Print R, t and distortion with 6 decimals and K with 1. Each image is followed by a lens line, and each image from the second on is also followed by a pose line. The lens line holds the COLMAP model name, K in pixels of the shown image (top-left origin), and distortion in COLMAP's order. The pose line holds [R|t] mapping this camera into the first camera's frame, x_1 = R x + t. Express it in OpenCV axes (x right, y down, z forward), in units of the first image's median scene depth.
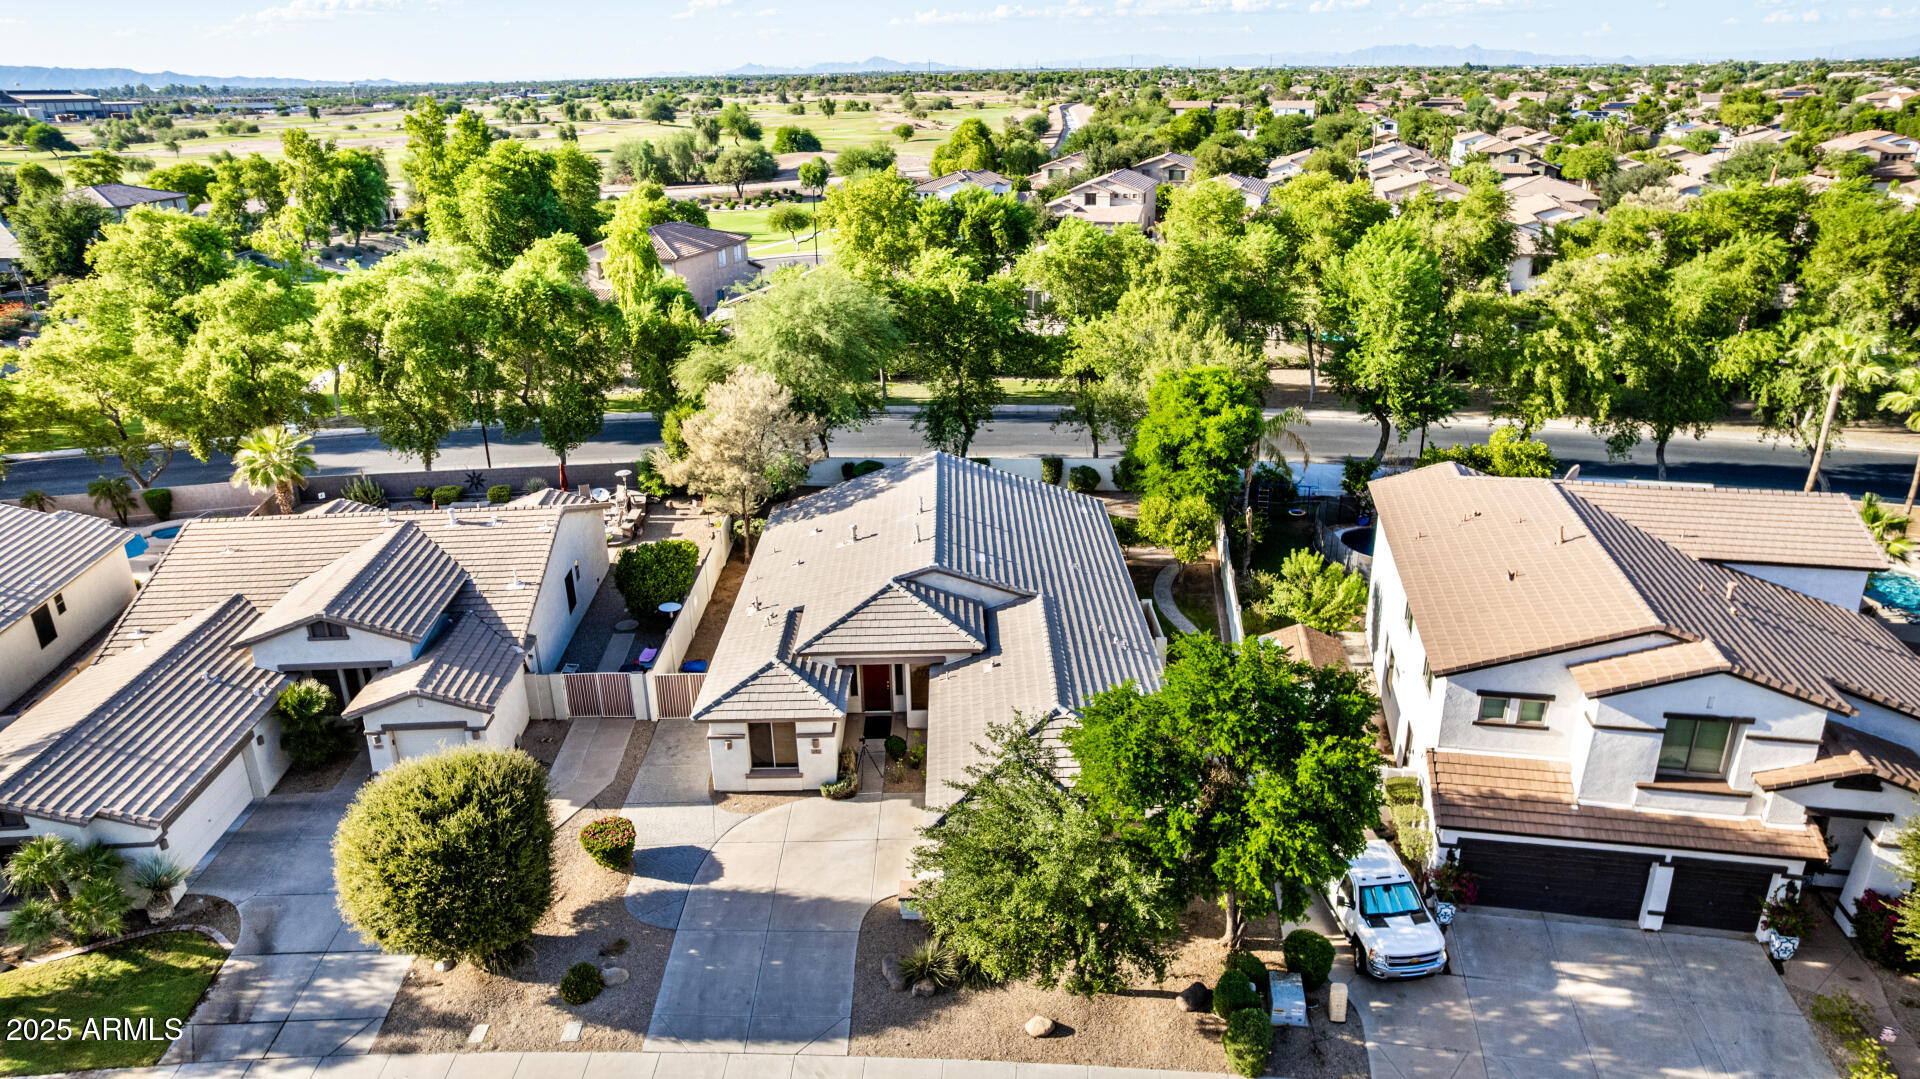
lens RADIAL K [[1226.2, 0, 967.5], [0, 1226.2, 551.5], [0, 0, 1]] dist [-0.061813, 0.053517]
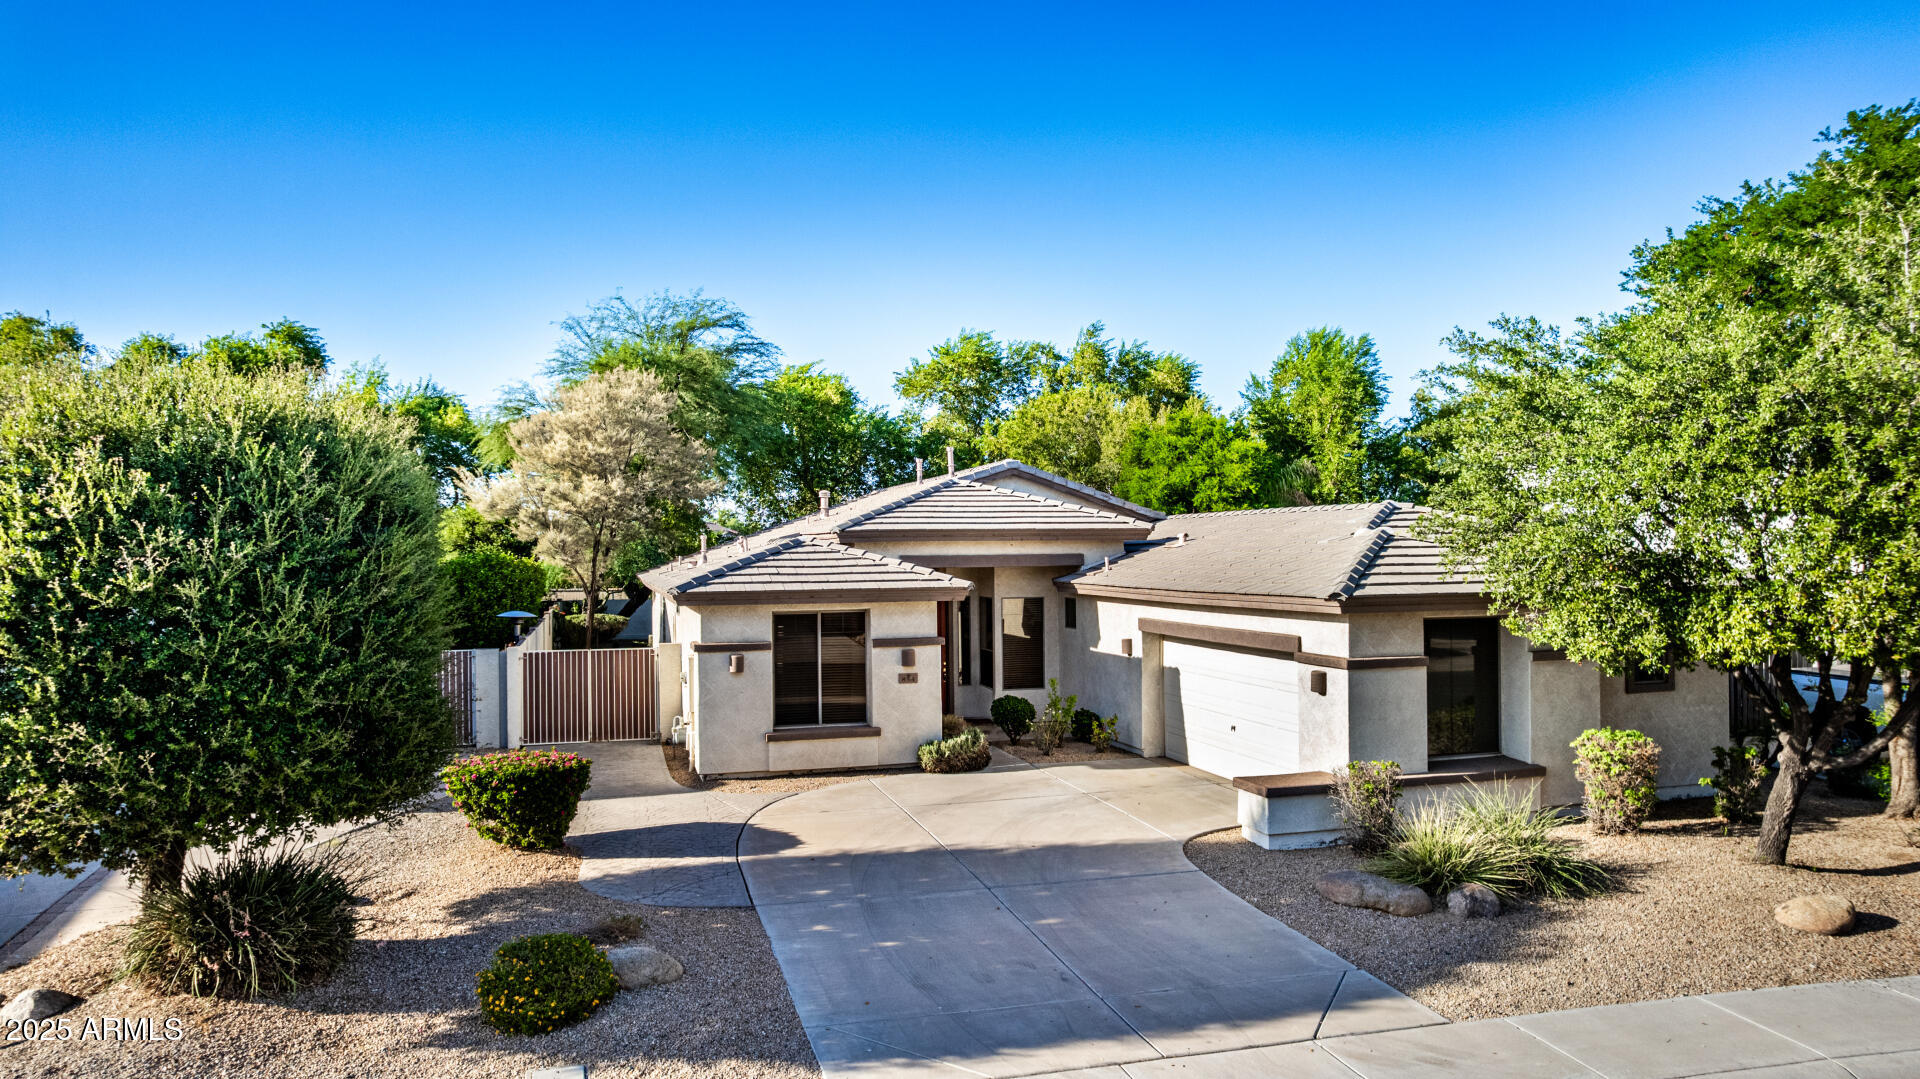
lens RADIAL K [[1226.2, 0, 959.0], [0, 1226.2, 537.8], [0, 0, 1]] dist [-0.061813, 0.053517]
pose [[0.964108, 0.002178, 0.265500, -0.217918], [0.100588, 0.922431, -0.372832, 0.276195], [-0.245717, 0.386157, 0.889104, 0.472521]]
